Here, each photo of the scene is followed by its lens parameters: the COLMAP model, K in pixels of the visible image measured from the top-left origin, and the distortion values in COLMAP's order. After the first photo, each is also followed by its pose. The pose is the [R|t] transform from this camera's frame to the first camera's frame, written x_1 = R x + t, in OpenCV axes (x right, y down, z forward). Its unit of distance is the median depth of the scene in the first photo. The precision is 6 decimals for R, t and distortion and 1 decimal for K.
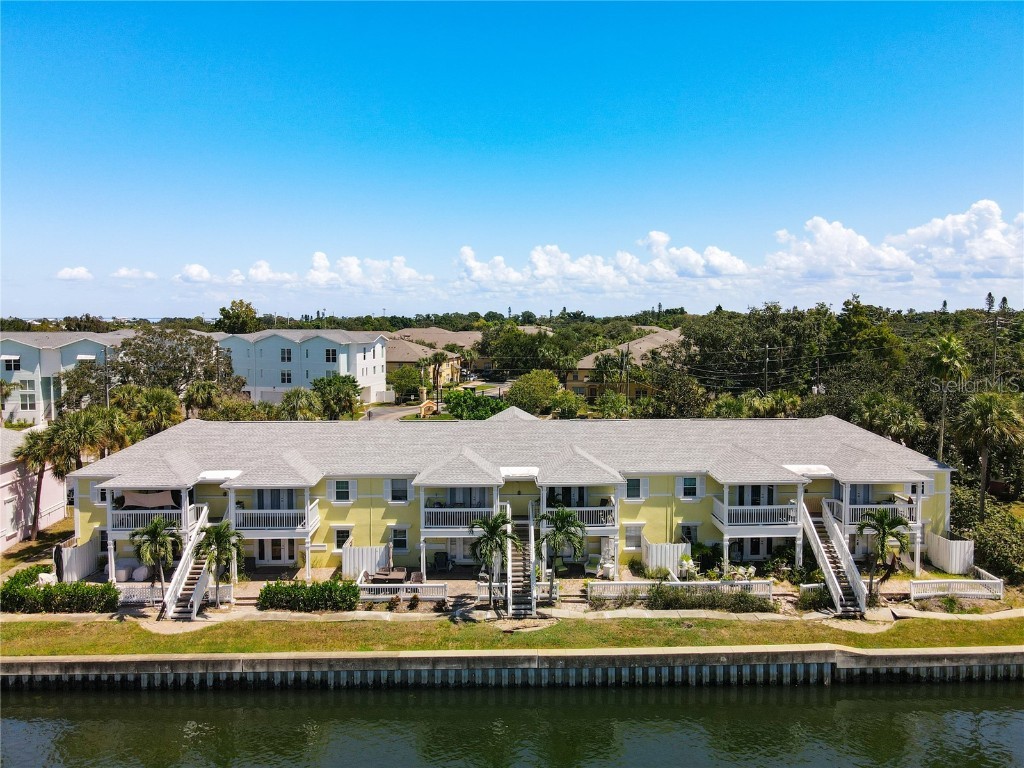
lens RADIAL K [[721.5, 0, 512.0], [0, 721.5, 384.0], [0, 0, 1]] dist [-0.000355, -0.000868]
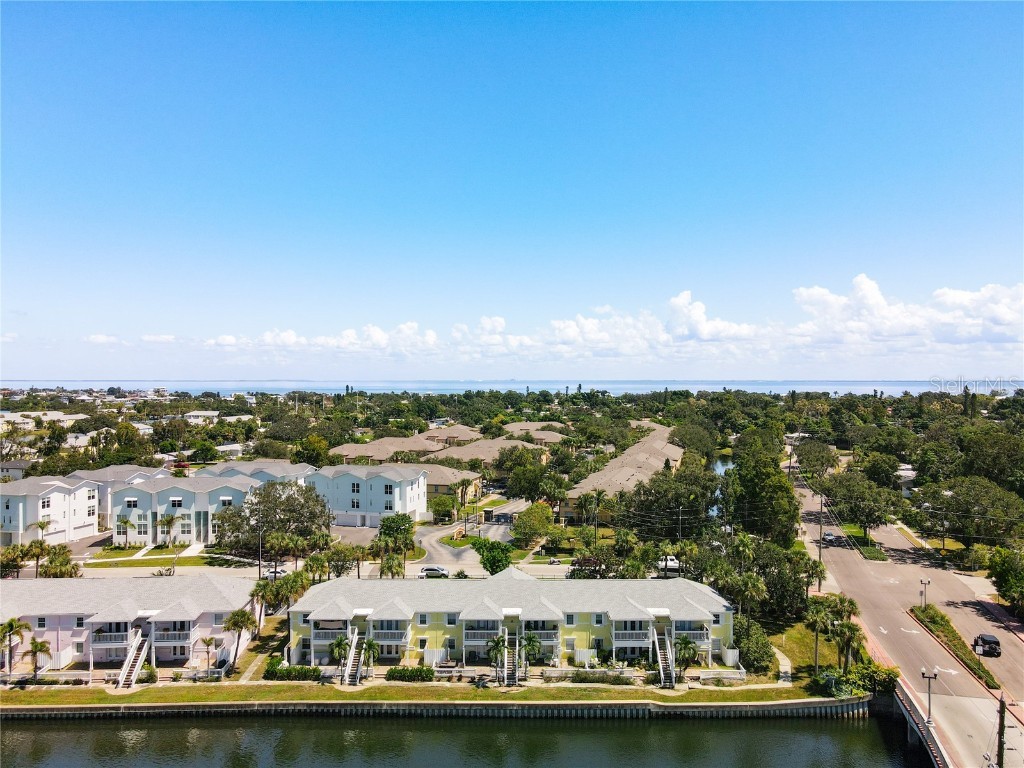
lens RADIAL K [[759.8, 0, 512.0], [0, 759.8, 384.0], [0, 0, 1]] dist [-0.008338, -0.000141]
pose [[0.999531, 0.001543, -0.030594, 0.079609], [-0.003439, 0.998069, -0.062019, -0.405397], [0.030439, 0.062095, 0.997606, -1.224036]]
